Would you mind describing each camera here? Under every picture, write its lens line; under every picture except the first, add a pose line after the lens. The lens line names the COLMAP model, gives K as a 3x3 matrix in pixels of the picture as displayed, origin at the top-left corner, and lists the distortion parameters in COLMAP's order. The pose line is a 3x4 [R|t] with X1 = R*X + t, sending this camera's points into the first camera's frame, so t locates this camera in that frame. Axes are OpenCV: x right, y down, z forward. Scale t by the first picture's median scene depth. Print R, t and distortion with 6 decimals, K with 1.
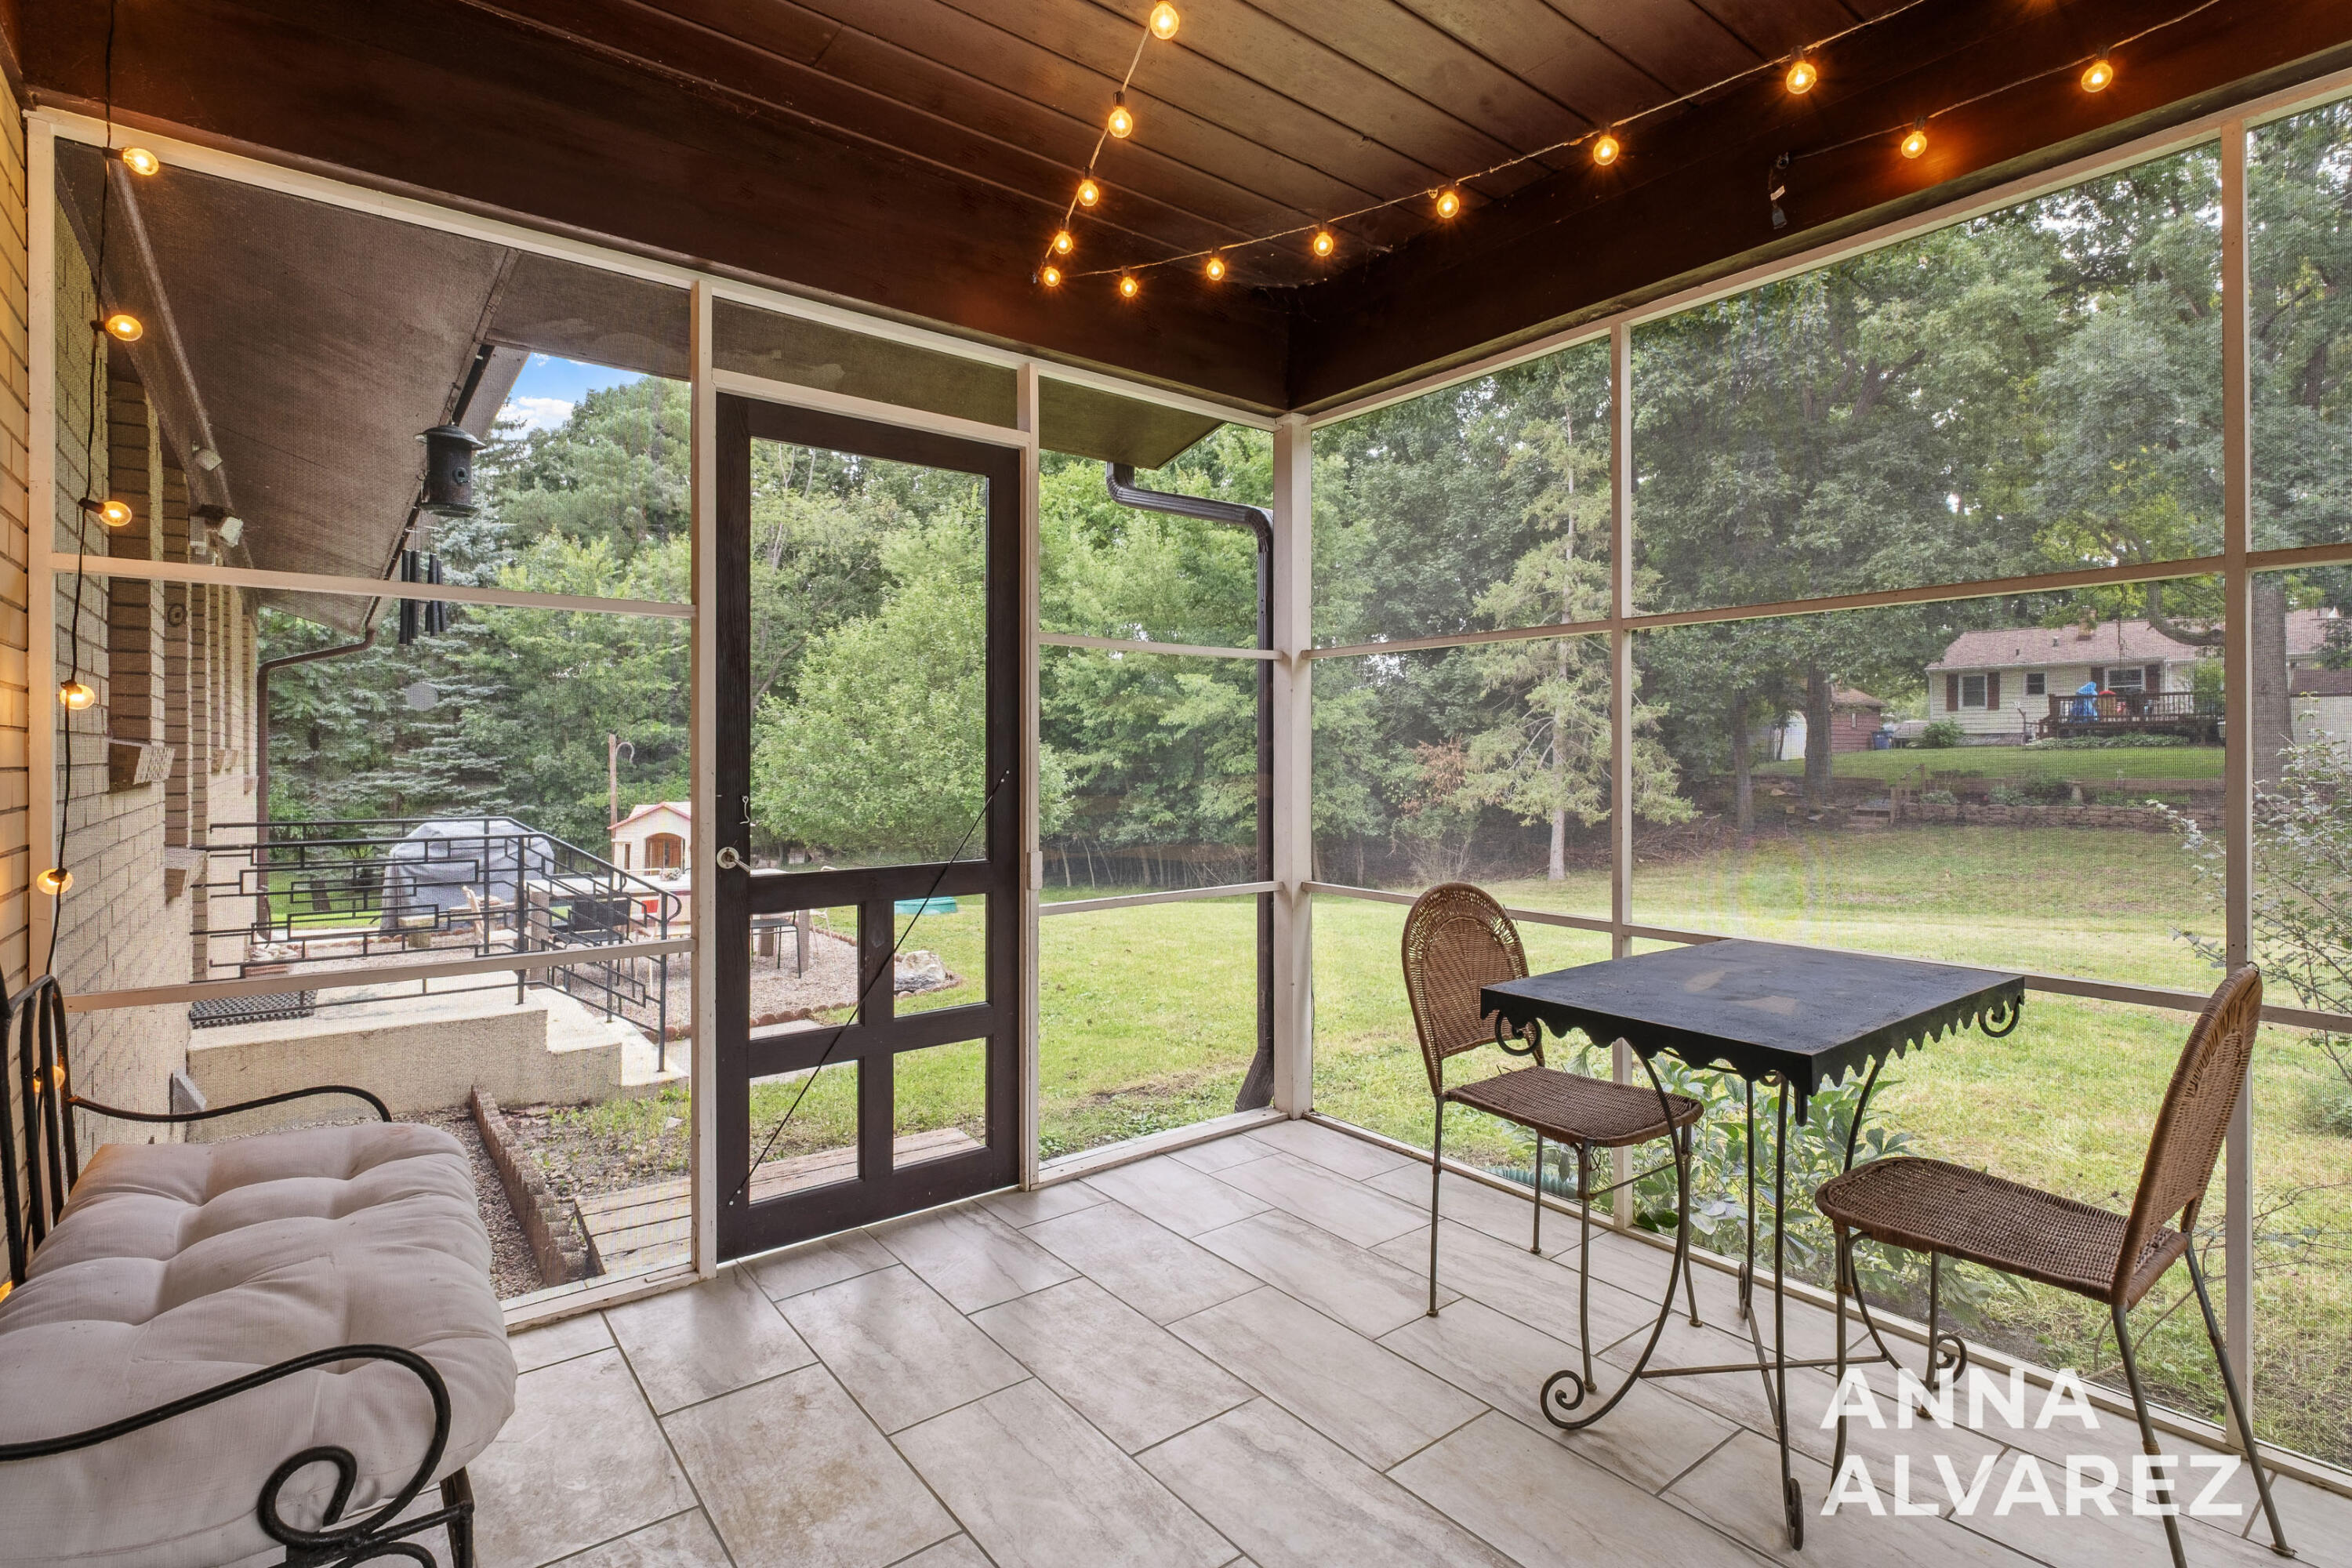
lens RADIAL K [[1172.9, 0, 1170.2], [0, 1172.9, 763.5], [0, 0, 1]] dist [0.013444, -0.002228]
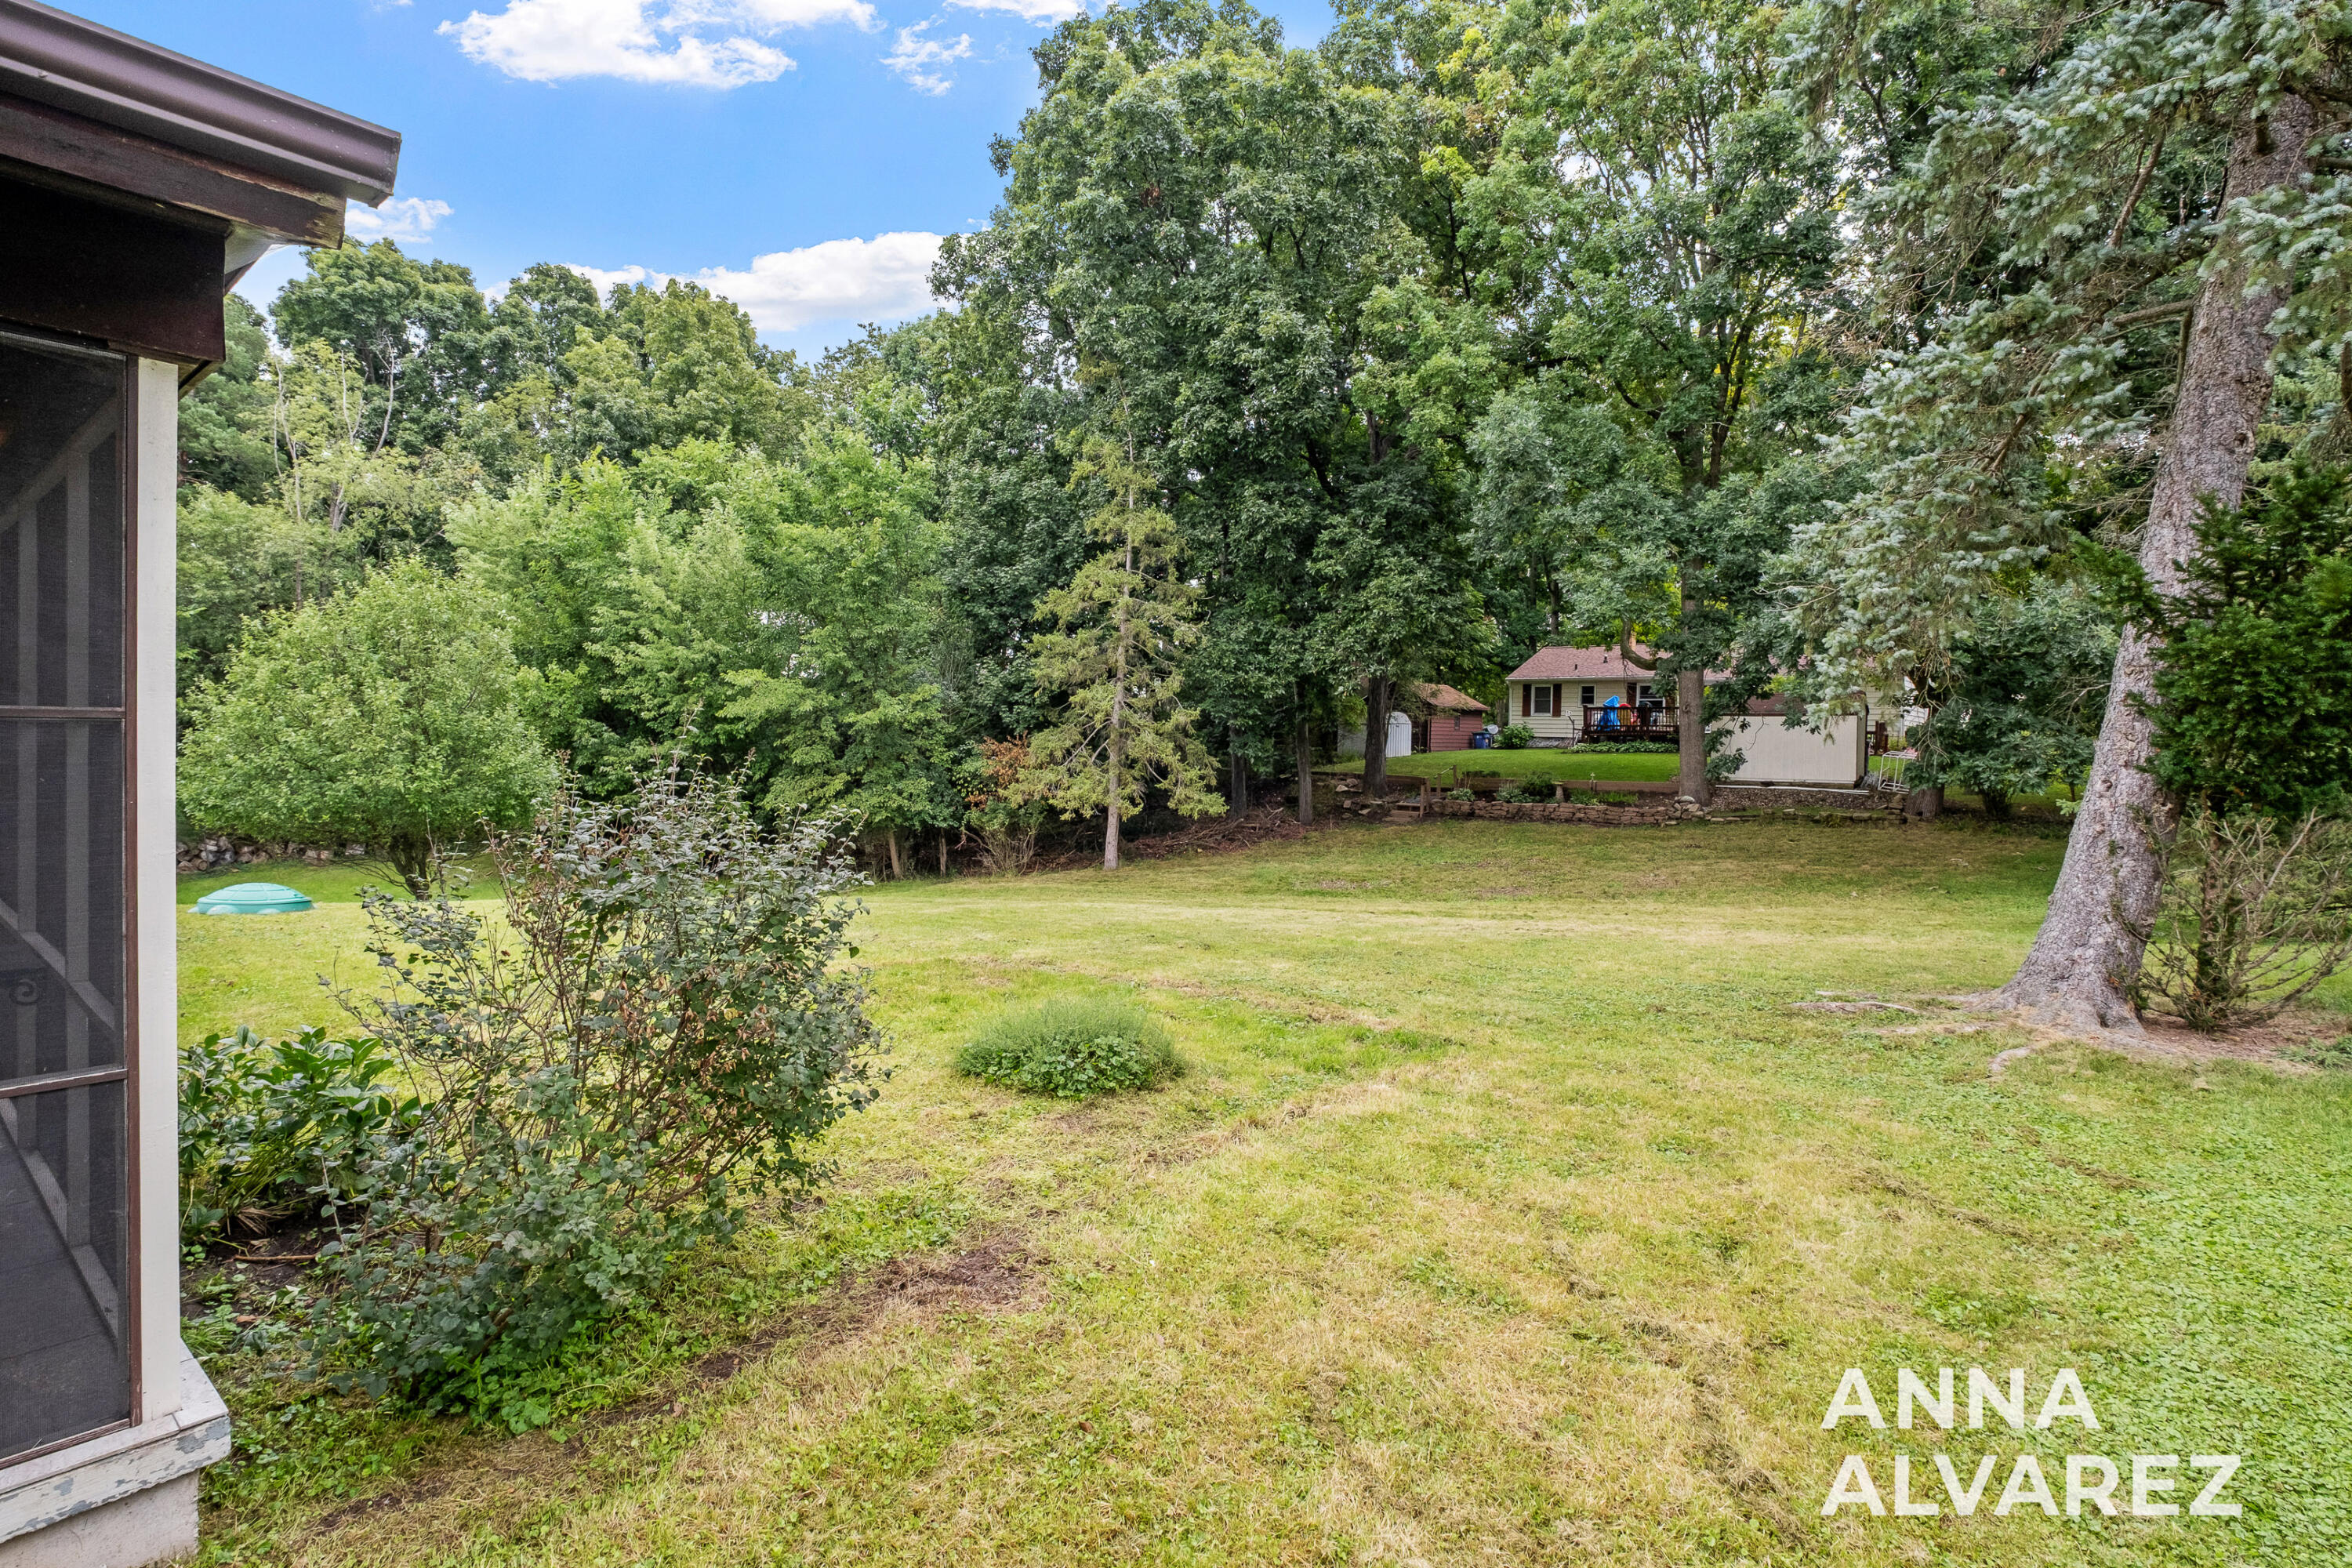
lens RADIAL K [[1172.9, 0, 1188.5], [0, 1172.9, 779.4], [0, 0, 1]] dist [0.013444, -0.002228]
pose [[0.975513, 0.012174, 0.219603, 0.161691], [-0.018315, 0.999495, 0.025951, -0.012475], [-0.219176, -0.029338, 0.975244, -0.064877]]
